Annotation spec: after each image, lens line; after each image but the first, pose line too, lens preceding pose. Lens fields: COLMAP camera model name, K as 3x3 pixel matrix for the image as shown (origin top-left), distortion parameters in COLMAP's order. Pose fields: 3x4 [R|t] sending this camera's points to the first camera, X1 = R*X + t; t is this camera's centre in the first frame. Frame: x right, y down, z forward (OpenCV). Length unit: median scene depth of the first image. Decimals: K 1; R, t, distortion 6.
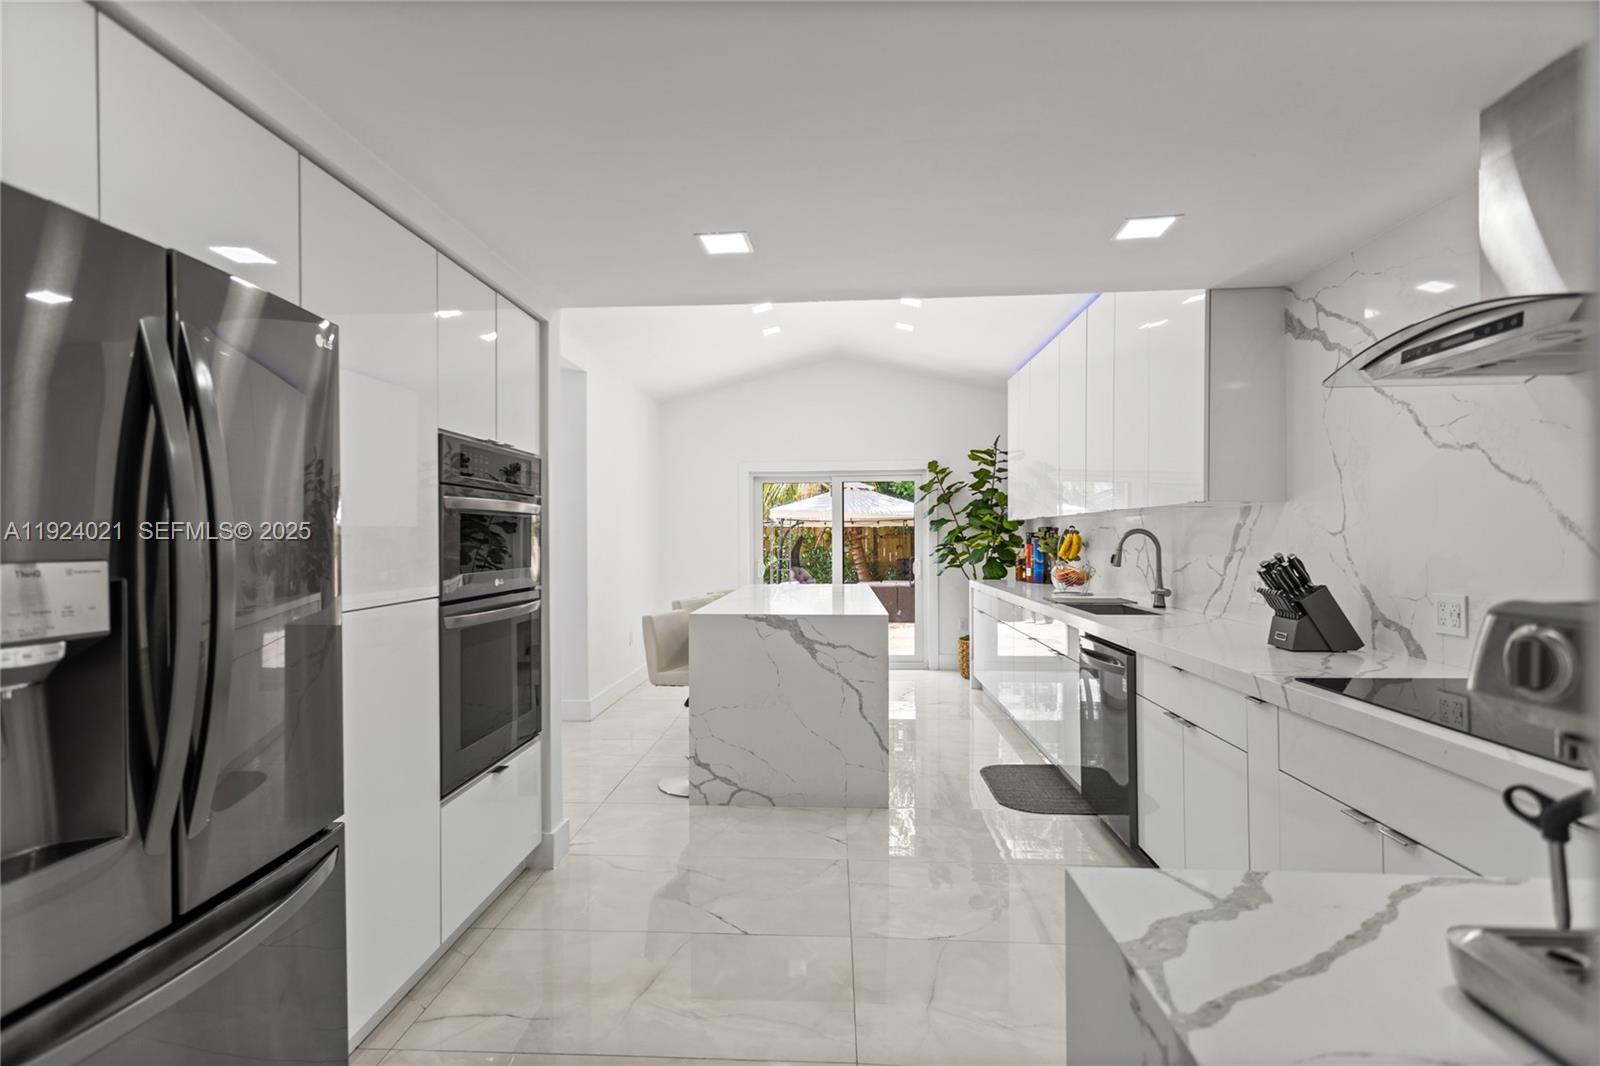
lens RADIAL K [[772.6, 0, 776.8], [0, 772.6, 525.5], [0, 0, 1]] dist [0.003642, -0.001930]
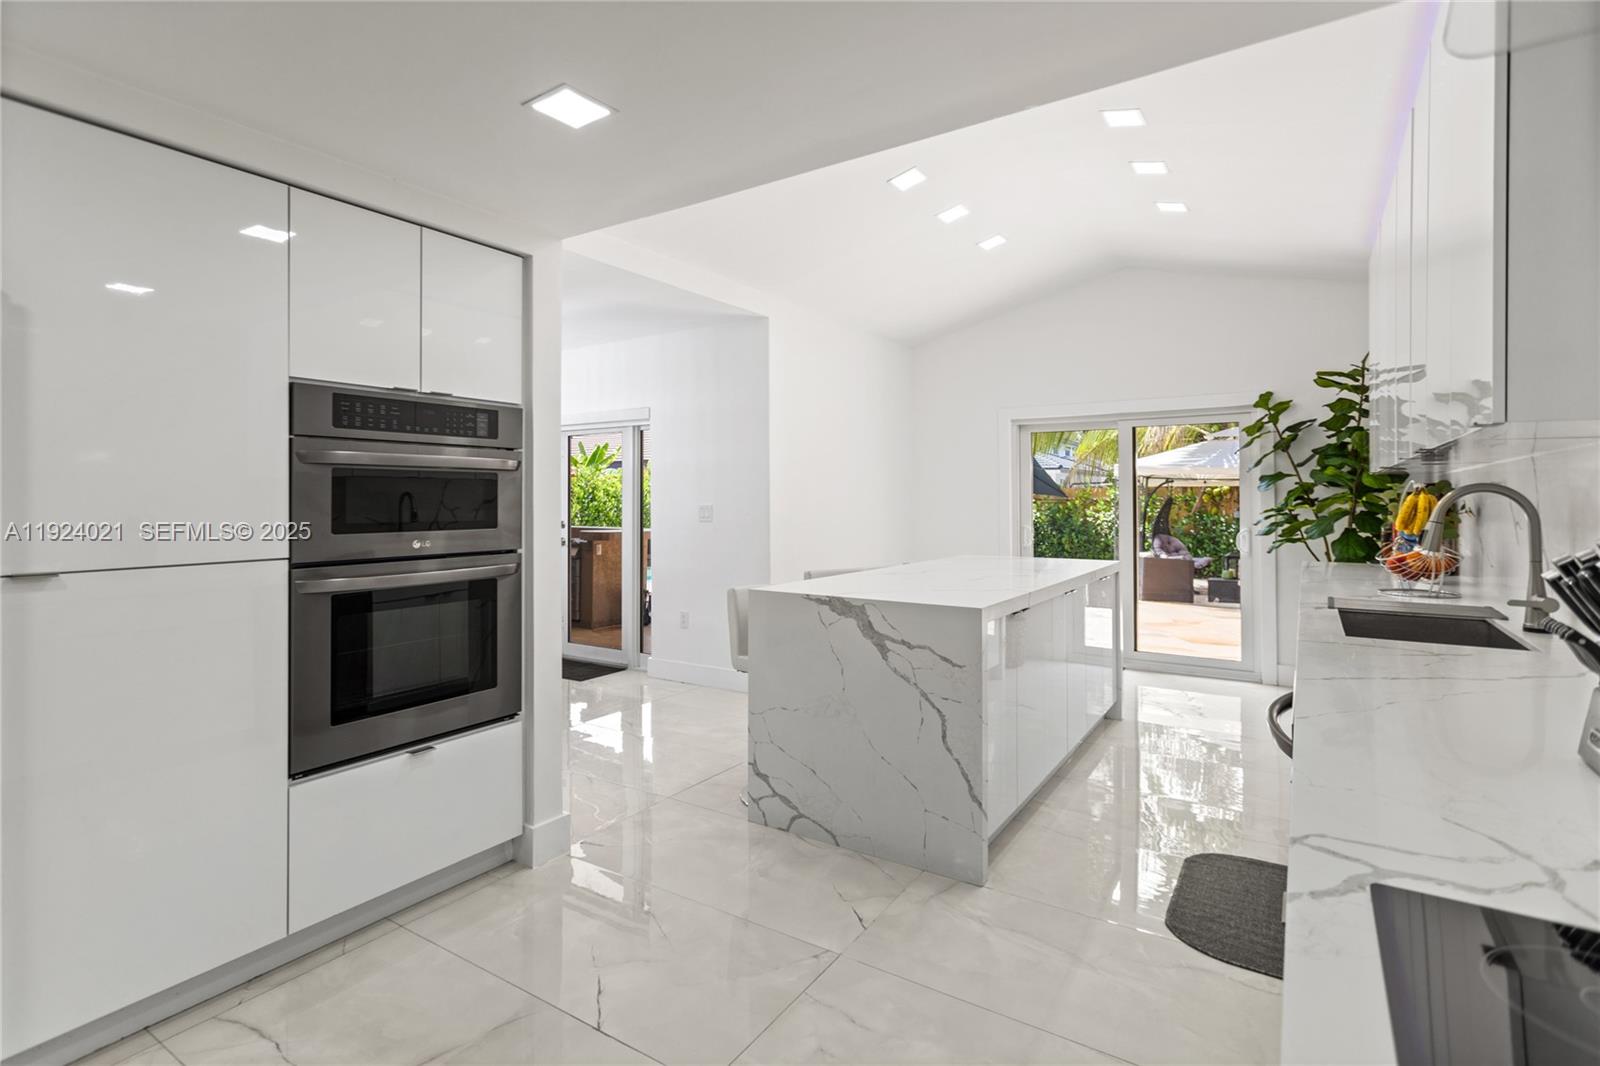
lens RADIAL K [[772.6, 0, 781.1], [0, 772.6, 483.6], [0, 0, 1]] dist [0.003642, -0.001930]
pose [[0.867297, -0.005493, -0.497761, 0.329598], [0.003658, 0.999982, -0.004663, 0.005643], [0.497778, 0.002224, 0.867301, 0.301786]]
